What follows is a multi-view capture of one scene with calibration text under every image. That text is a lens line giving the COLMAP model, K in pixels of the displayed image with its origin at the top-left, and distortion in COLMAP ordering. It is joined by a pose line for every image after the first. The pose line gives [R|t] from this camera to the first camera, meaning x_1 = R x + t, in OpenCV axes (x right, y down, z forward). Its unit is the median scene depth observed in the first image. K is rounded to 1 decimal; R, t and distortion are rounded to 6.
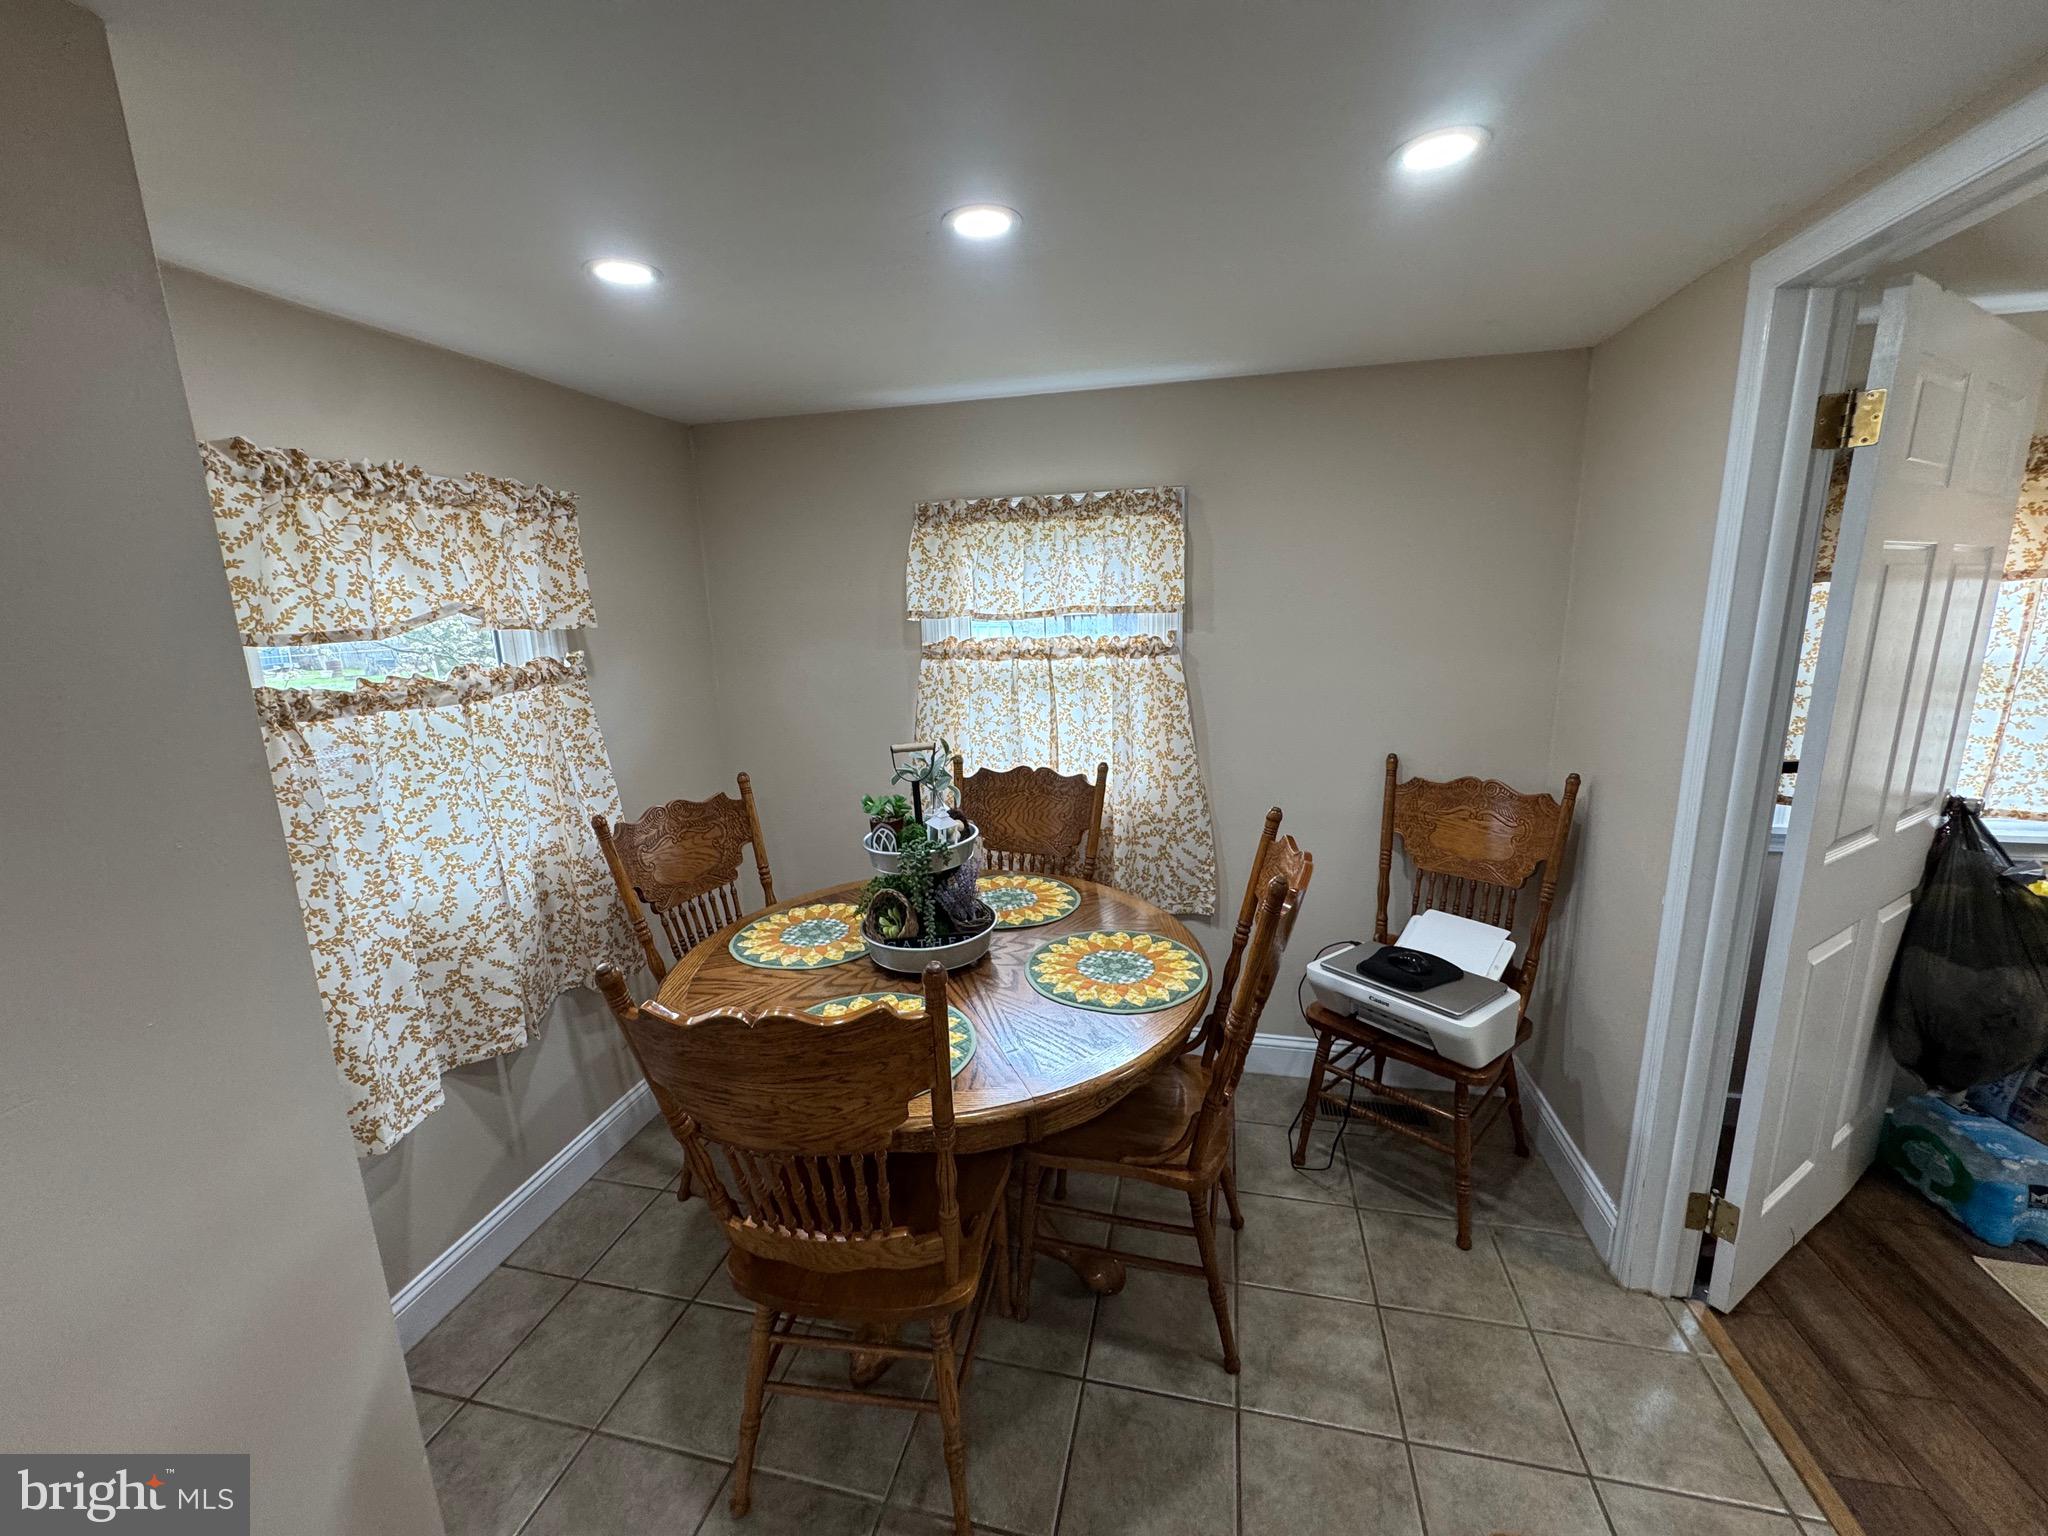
lens RADIAL K [[813.8, 0, 1026.5], [0, 813.8, 768.0], [0, 0, 1]] dist [-0.003832, 0.000273]
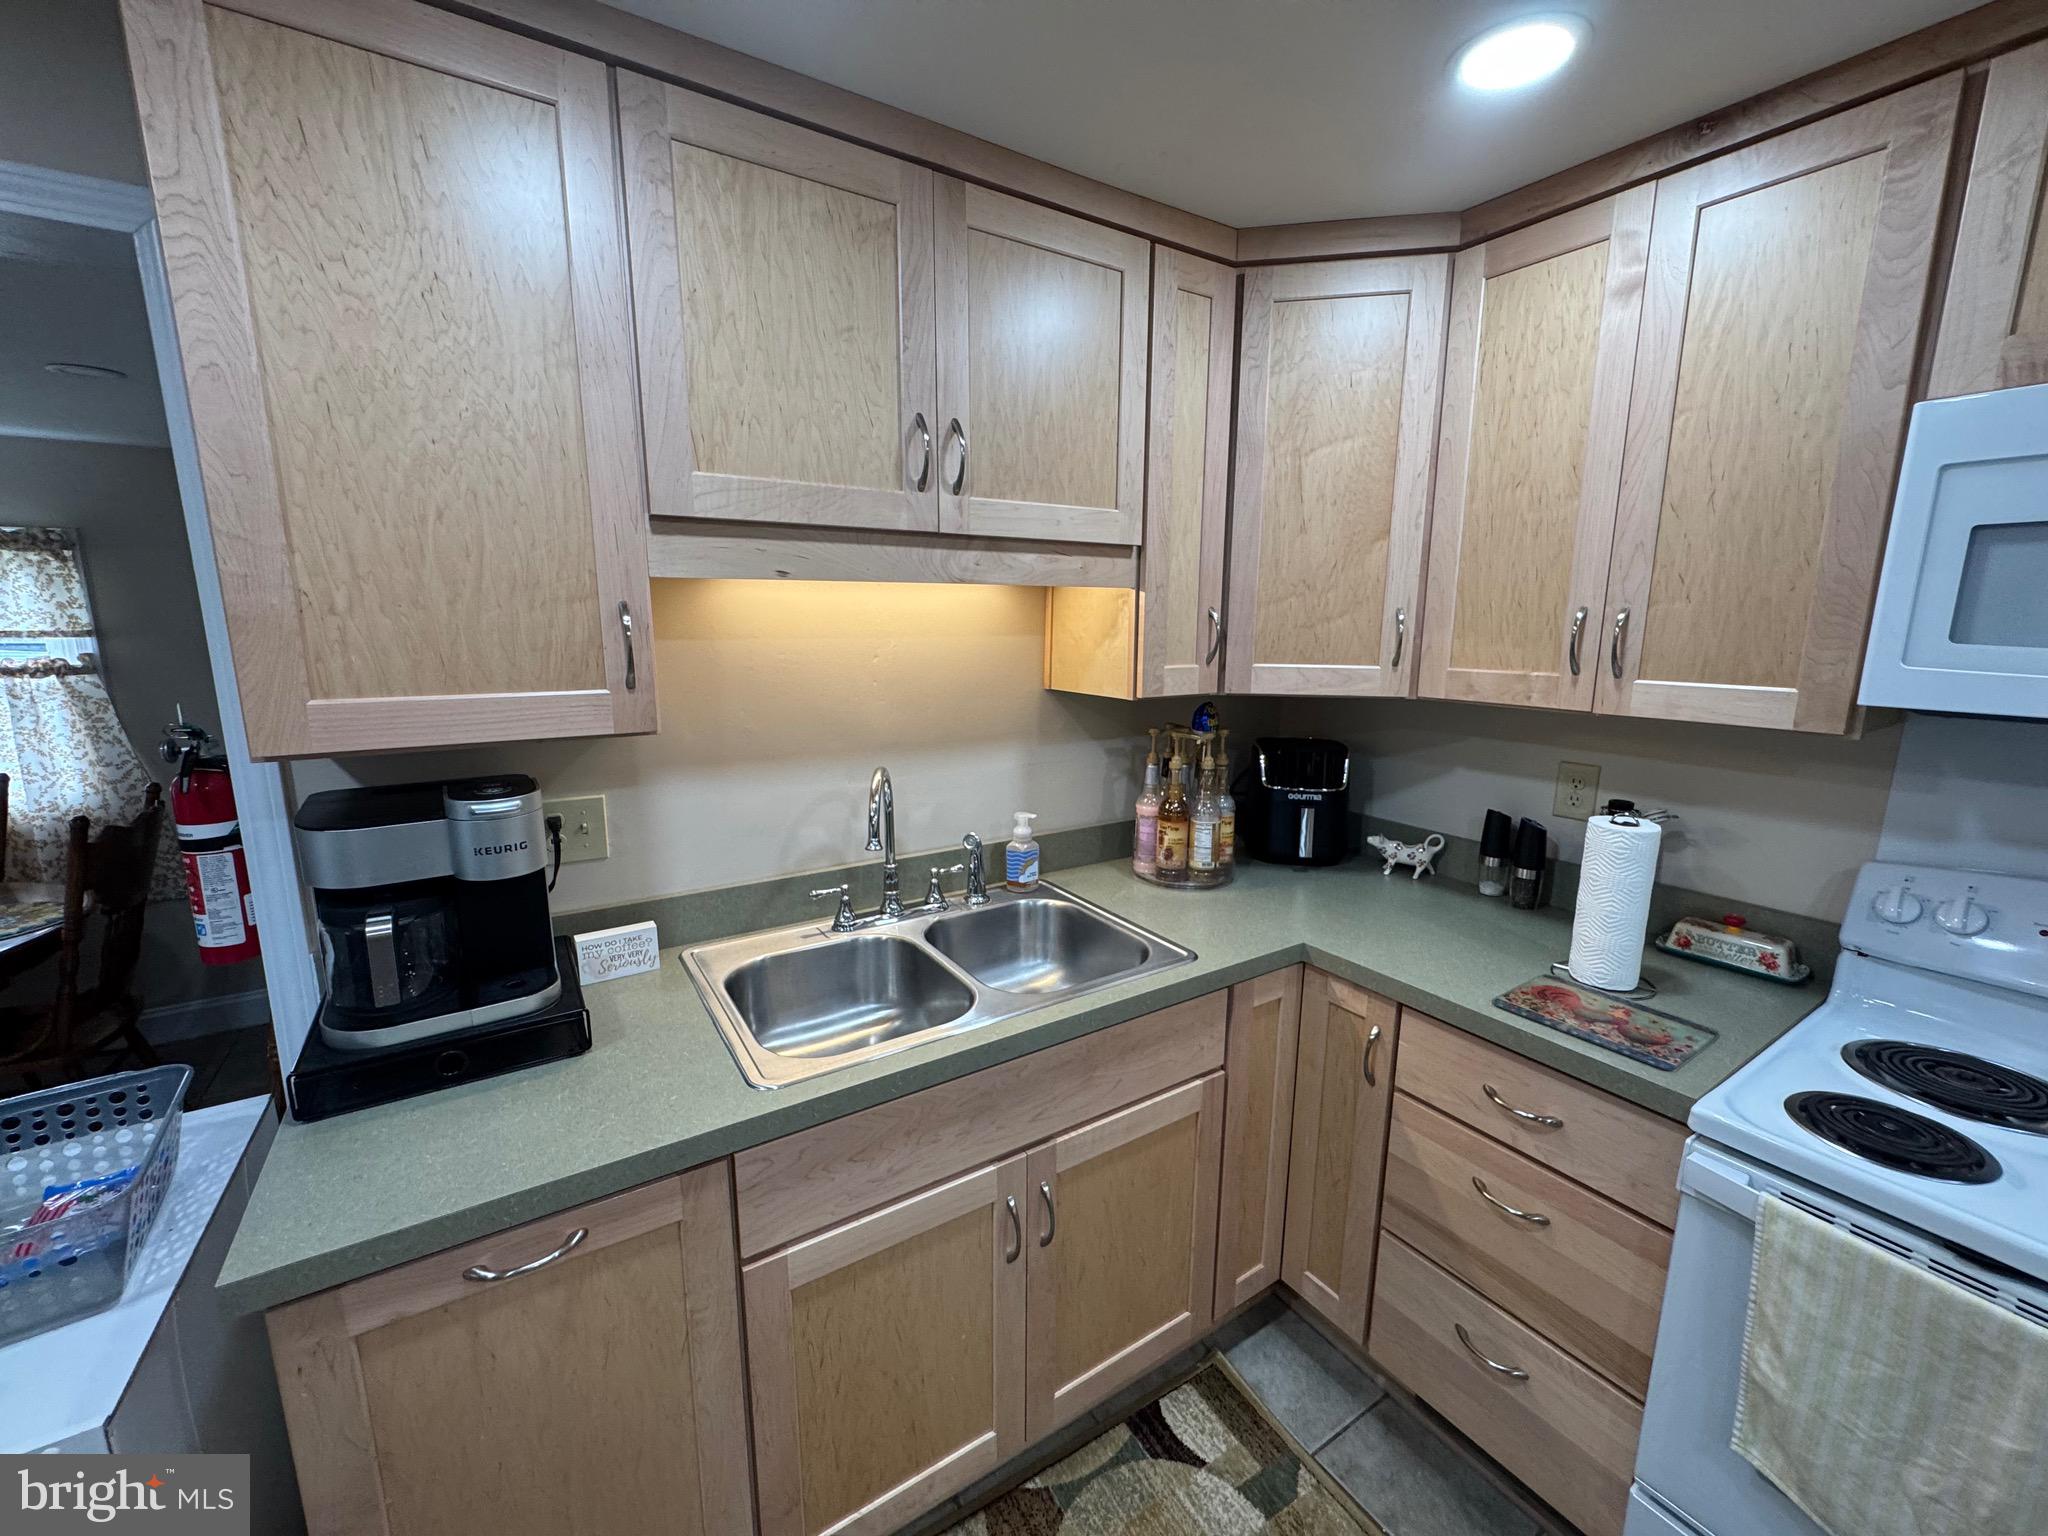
lens RADIAL K [[813.8, 0, 1025.7], [0, 813.8, 769.6], [0, 0, 1]] dist [-0.003832, 0.000273]
pose [[0.690953, -0.103513, 0.715451, 0.270288], [0.130260, 0.991323, 0.017627, 0.149093], [-0.711067, 0.081016, 0.698441, -0.739990]]
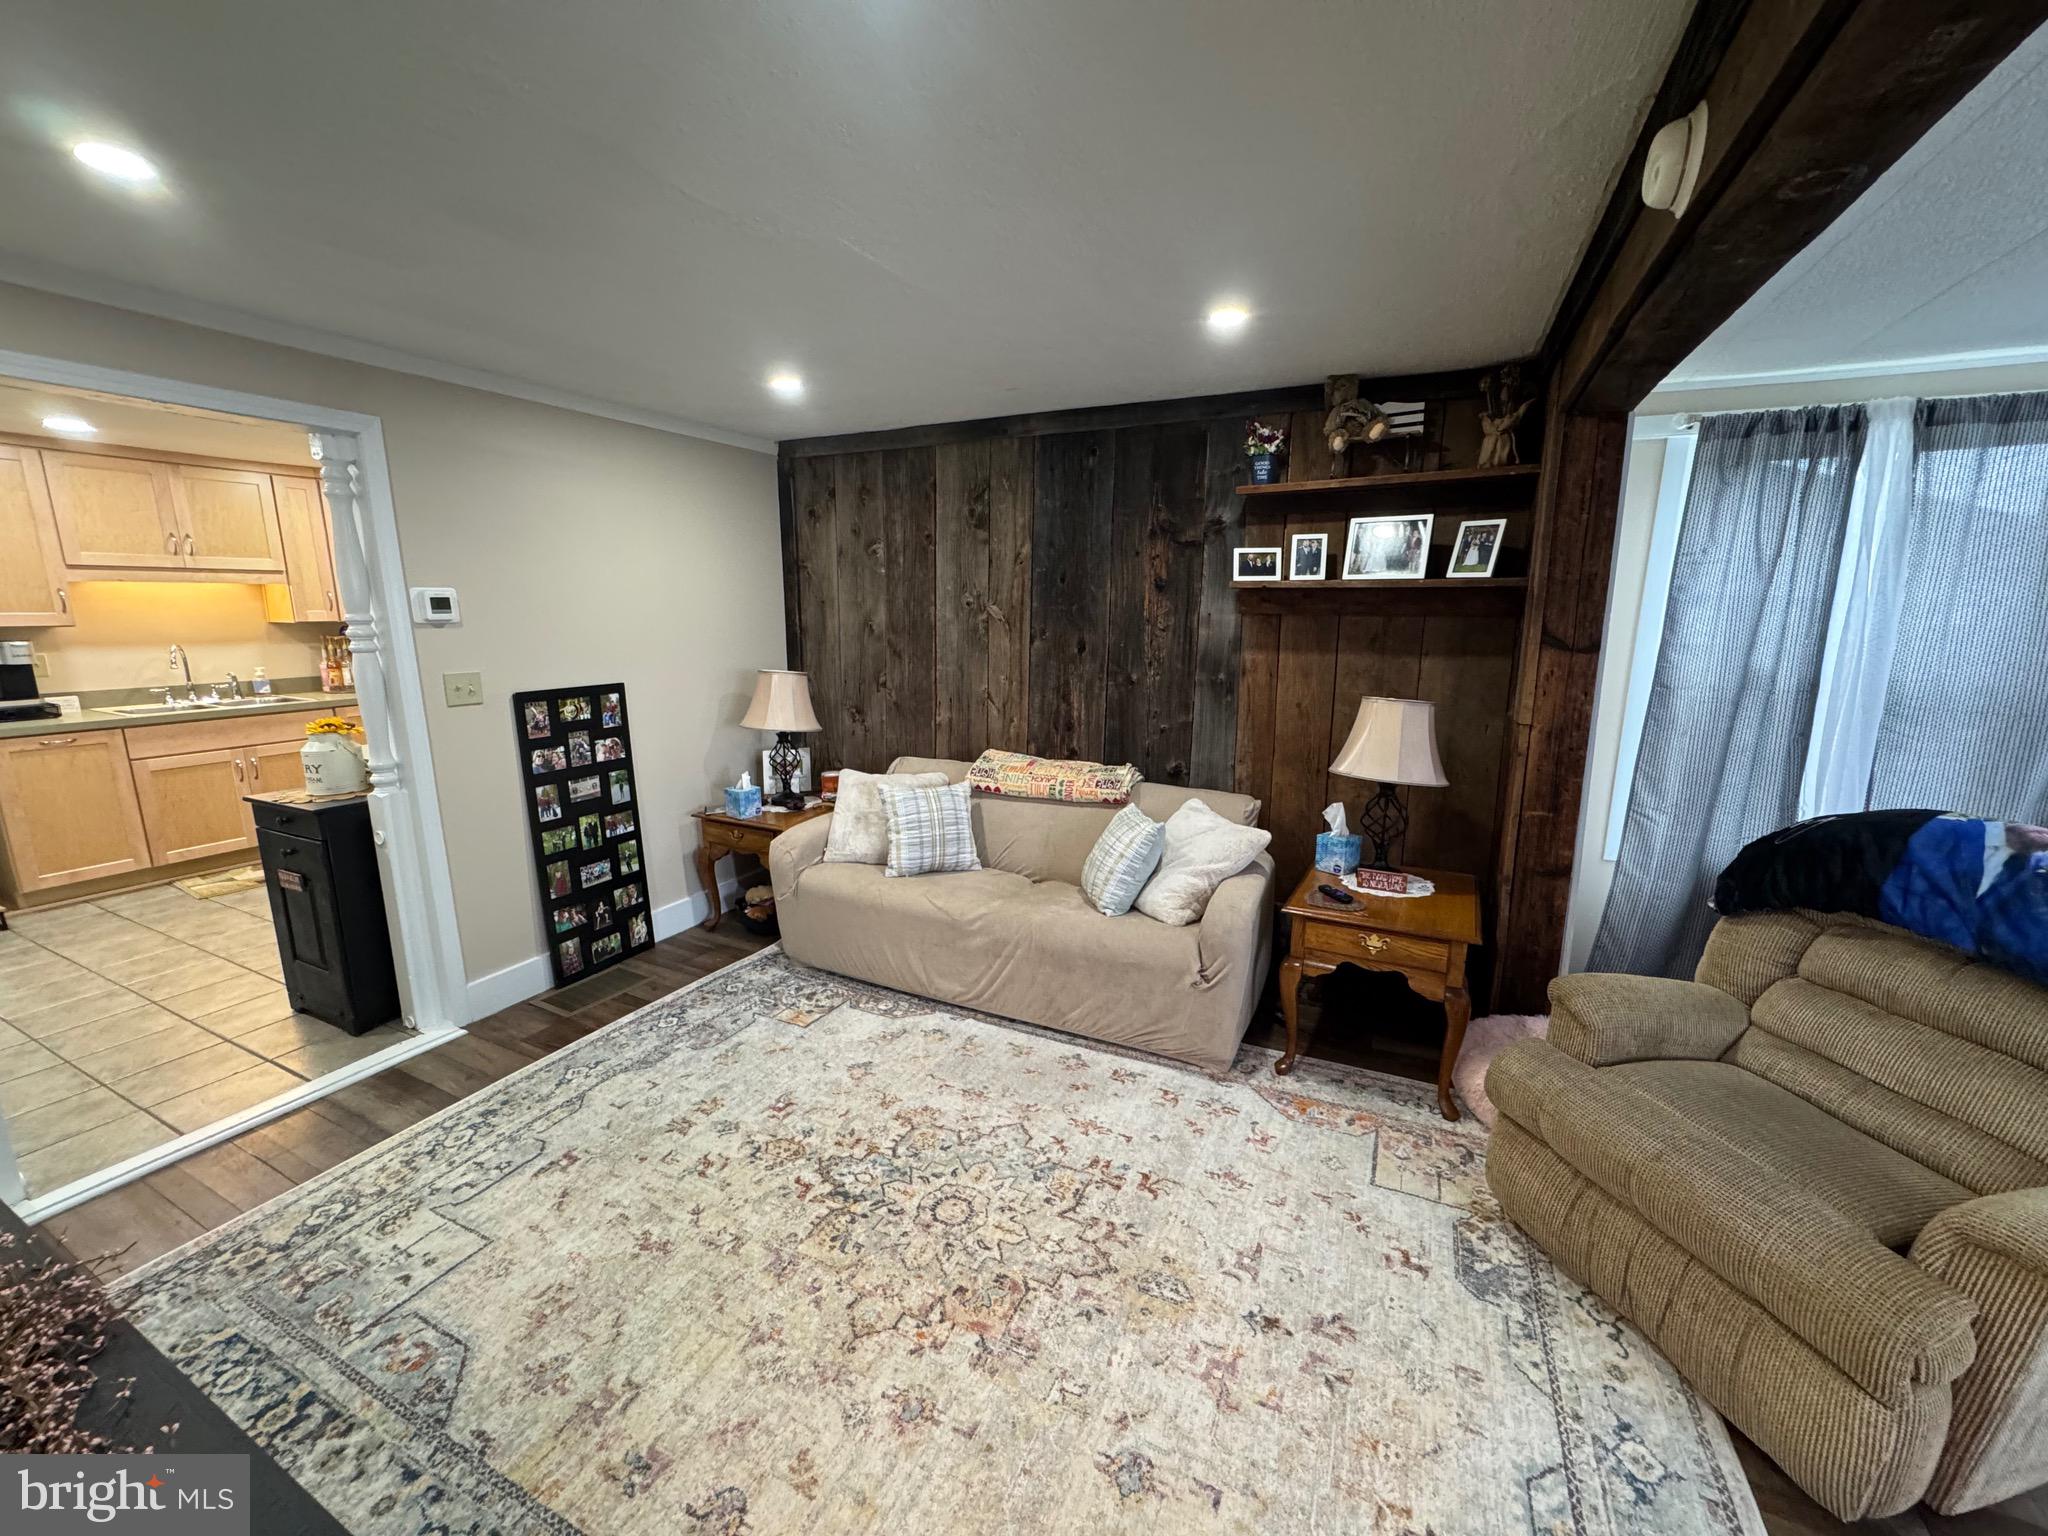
lens RADIAL K [[813.8, 0, 1025.9], [0, 813.8, 770.7], [0, 0, 1]] dist [-0.003832, 0.000273]
pose [[0.222396, -0.167283, 0.960498, -0.814617], [0.195526, 0.972808, 0.124154, 0.598433], [-0.955149, 0.160191, 0.249057, -2.595838]]
